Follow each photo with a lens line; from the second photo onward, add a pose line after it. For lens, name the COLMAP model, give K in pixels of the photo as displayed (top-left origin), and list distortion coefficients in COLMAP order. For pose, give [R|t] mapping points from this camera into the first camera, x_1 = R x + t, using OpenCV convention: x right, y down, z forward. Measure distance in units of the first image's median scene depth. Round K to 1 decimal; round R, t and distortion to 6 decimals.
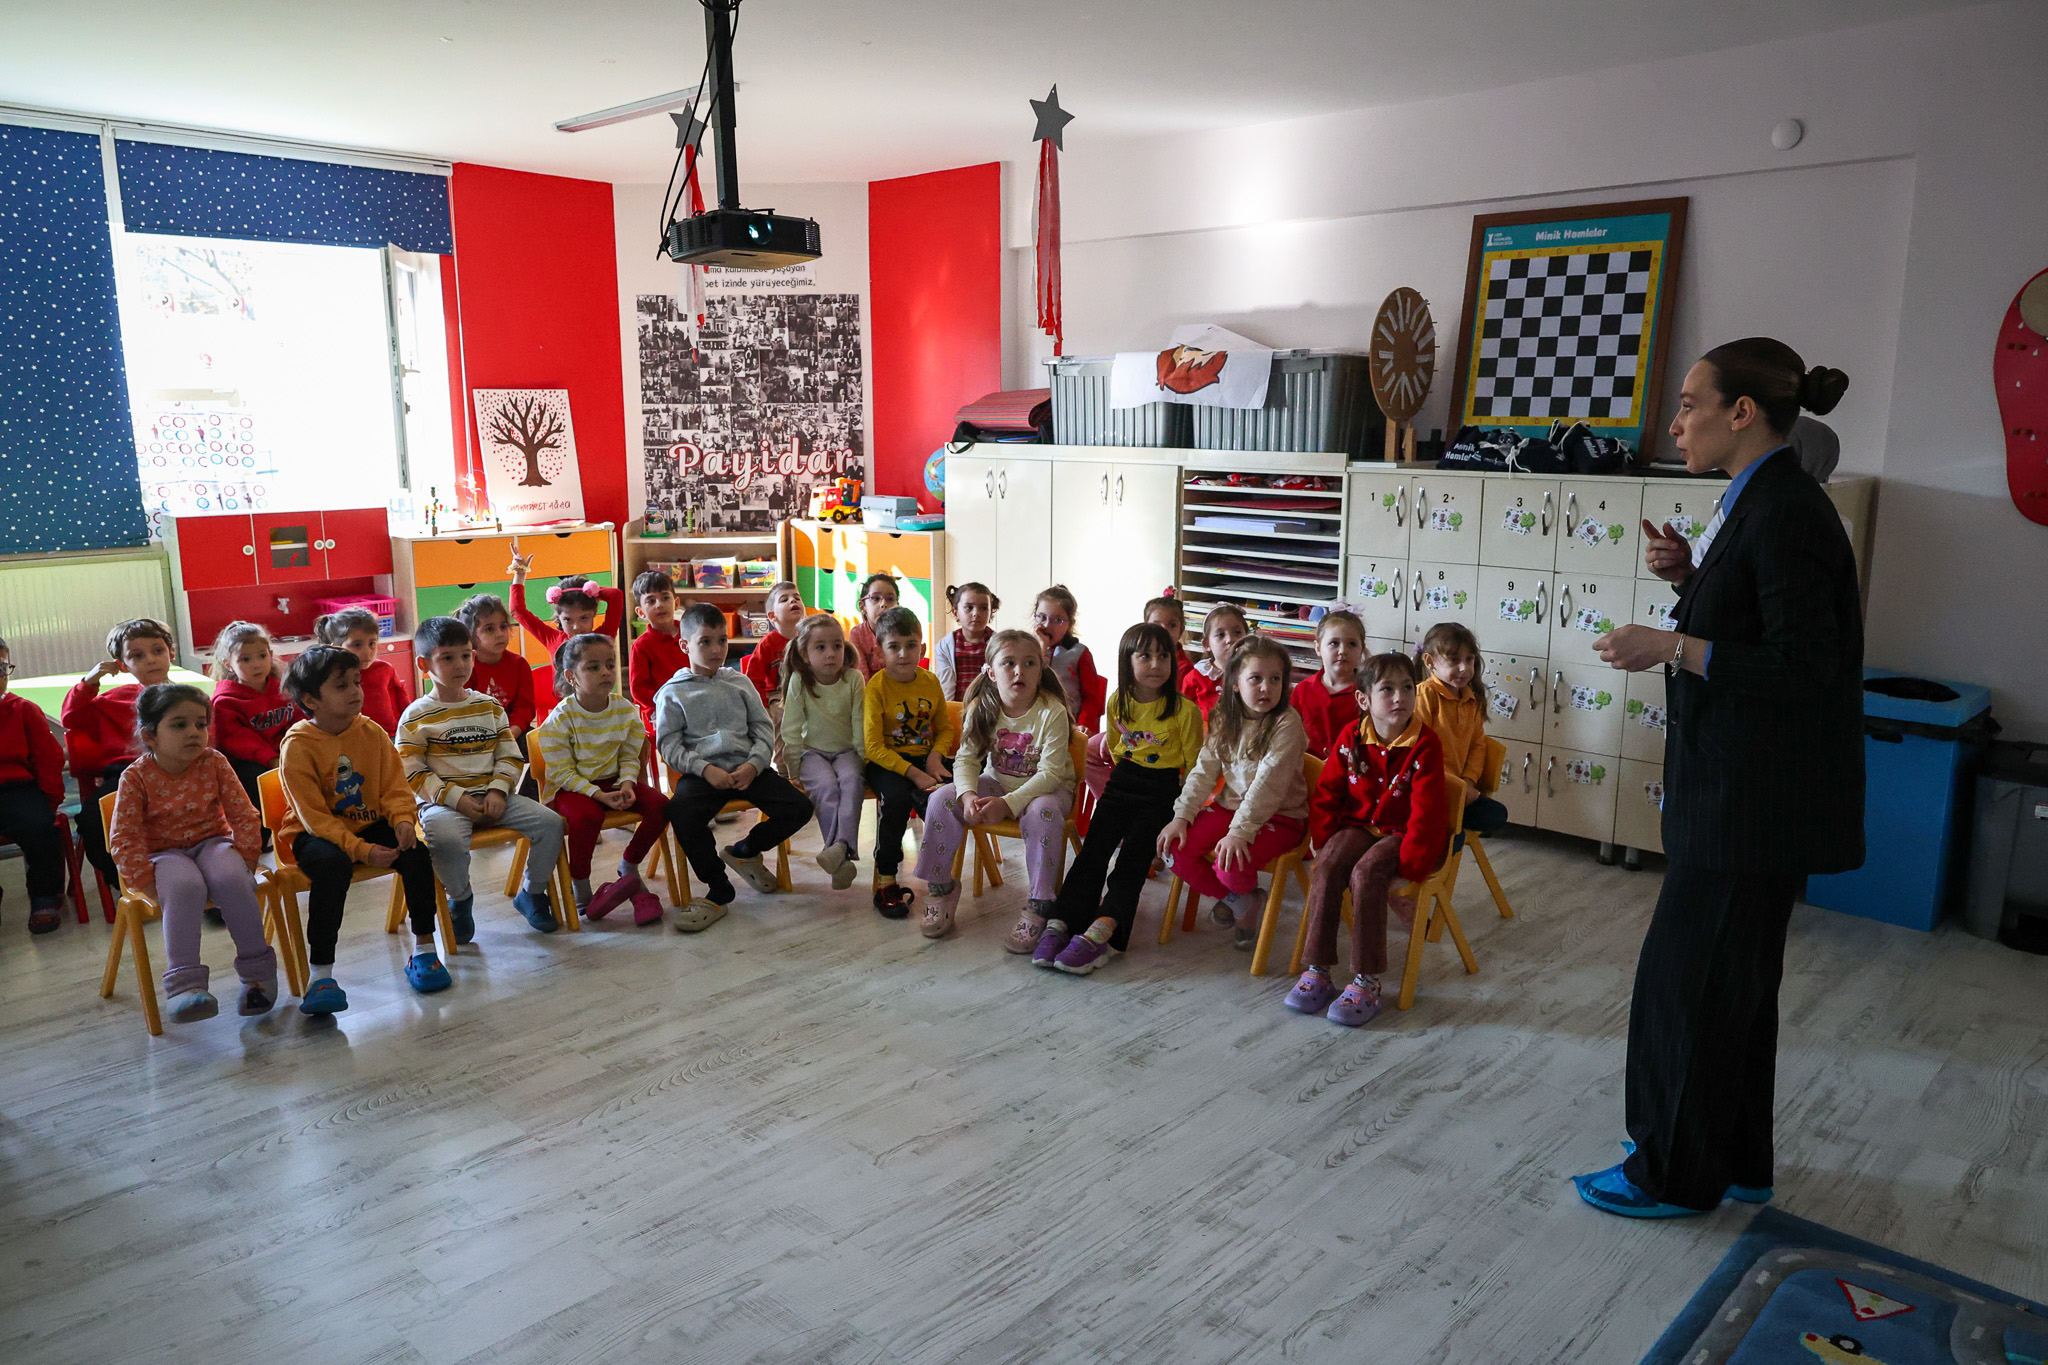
lens RADIAL K [[1413.1, 0, 1024.0], [0, 1413.1, 682.5], [0, 0, 1]] dist [-0.002585, -0.001487]
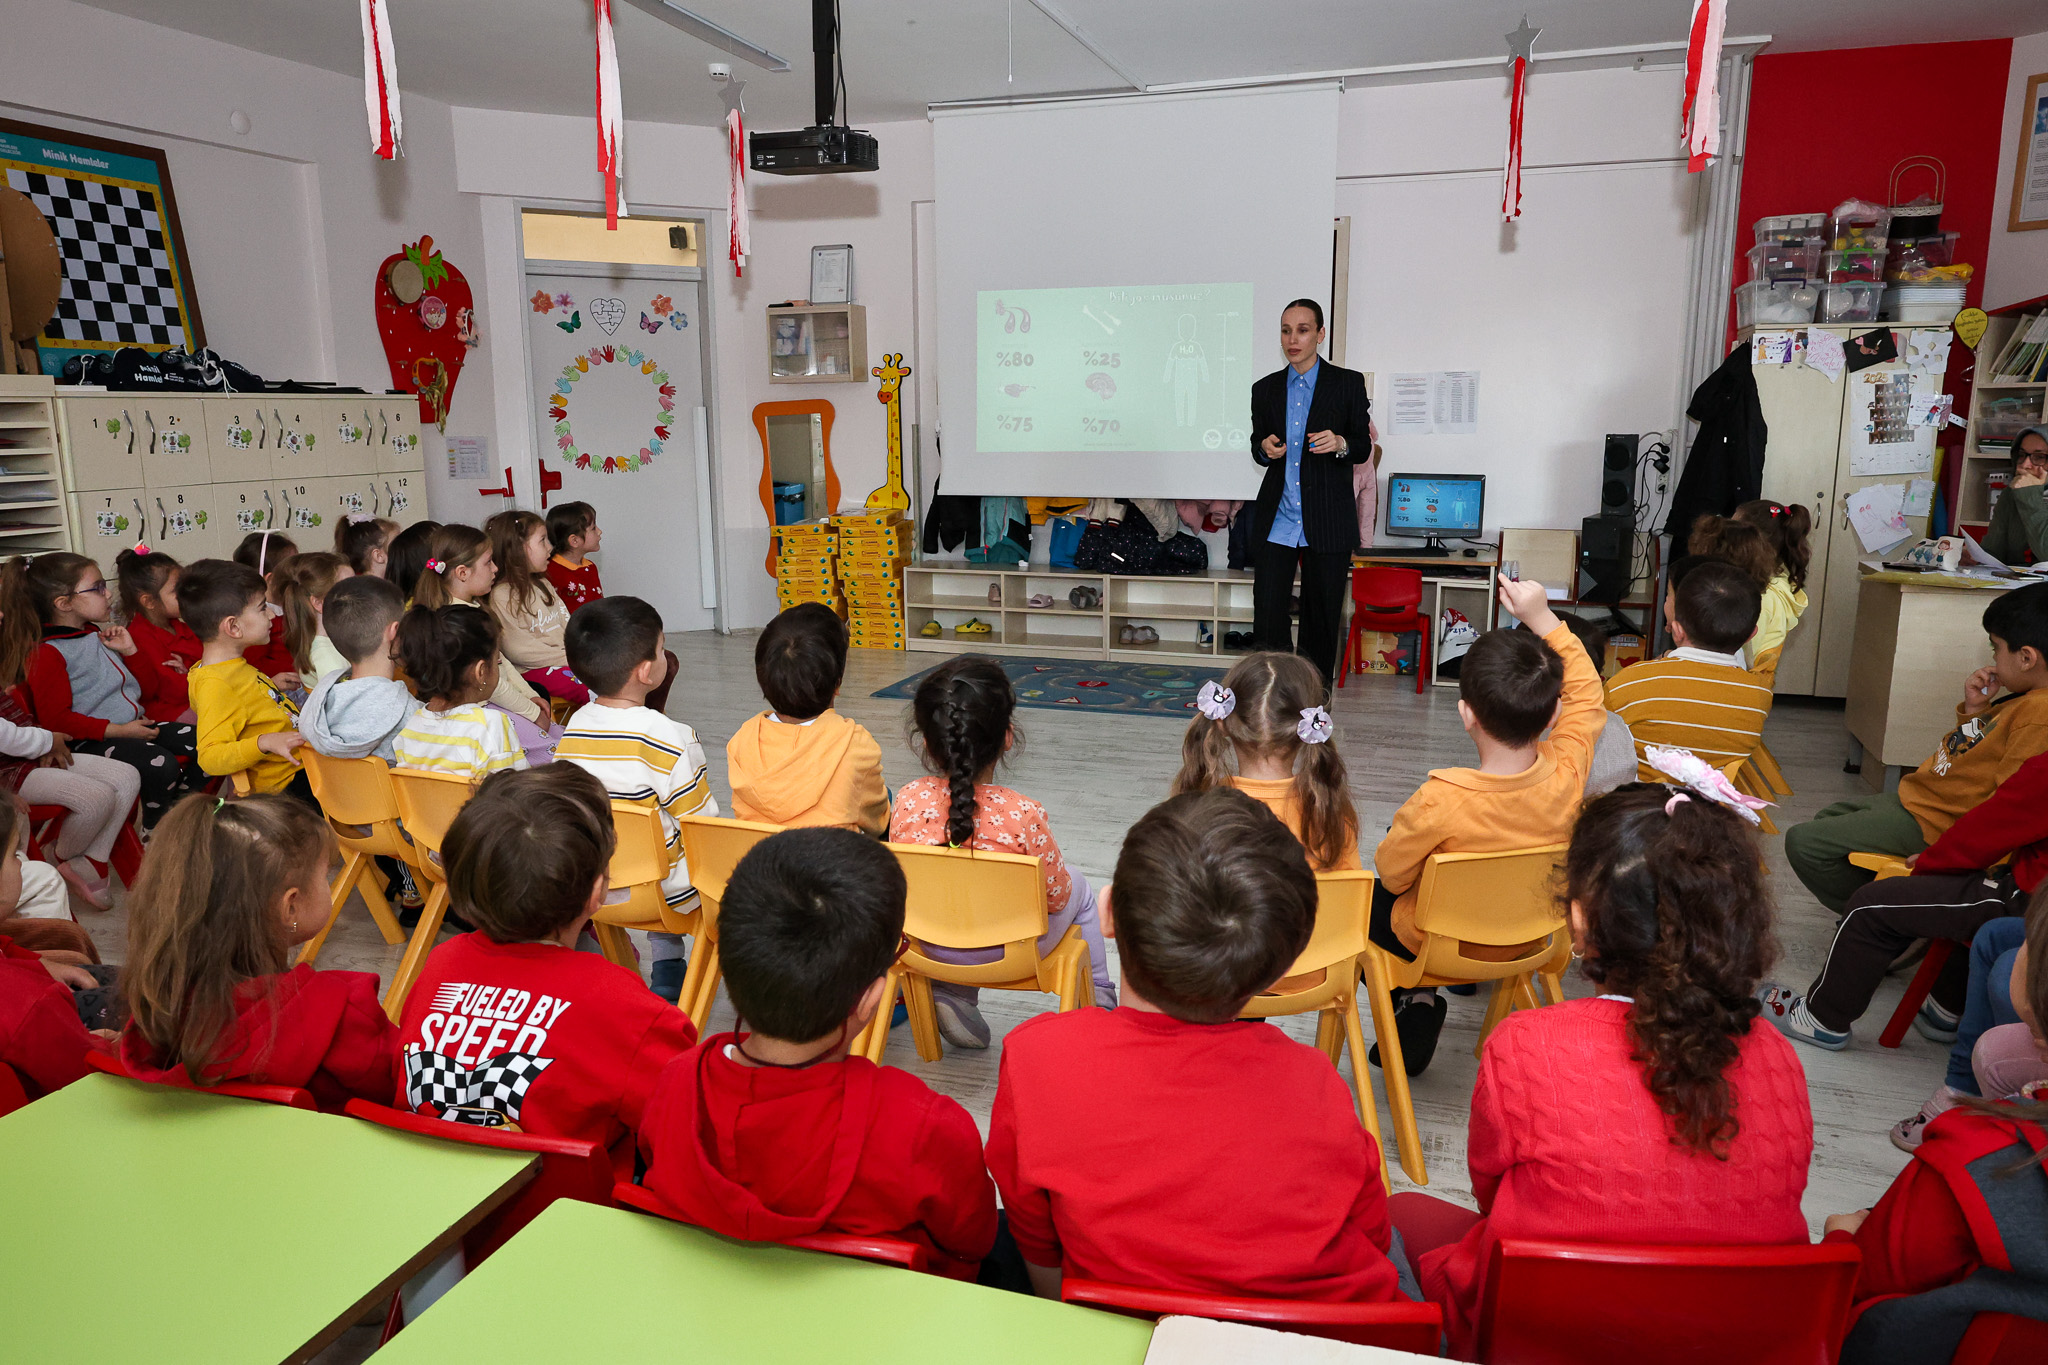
lens RADIAL K [[1413.1, 0, 1024.0], [0, 1413.1, 682.5], [0, 0, 1]] dist [-0.002585, -0.001487]
pose [[-0.423959, -0.170777, 0.889435, -0.869137], [0.178730, 0.946973, 0.267018, -0.113962], [-0.887871, 0.272173, -0.370954, 0.888901]]
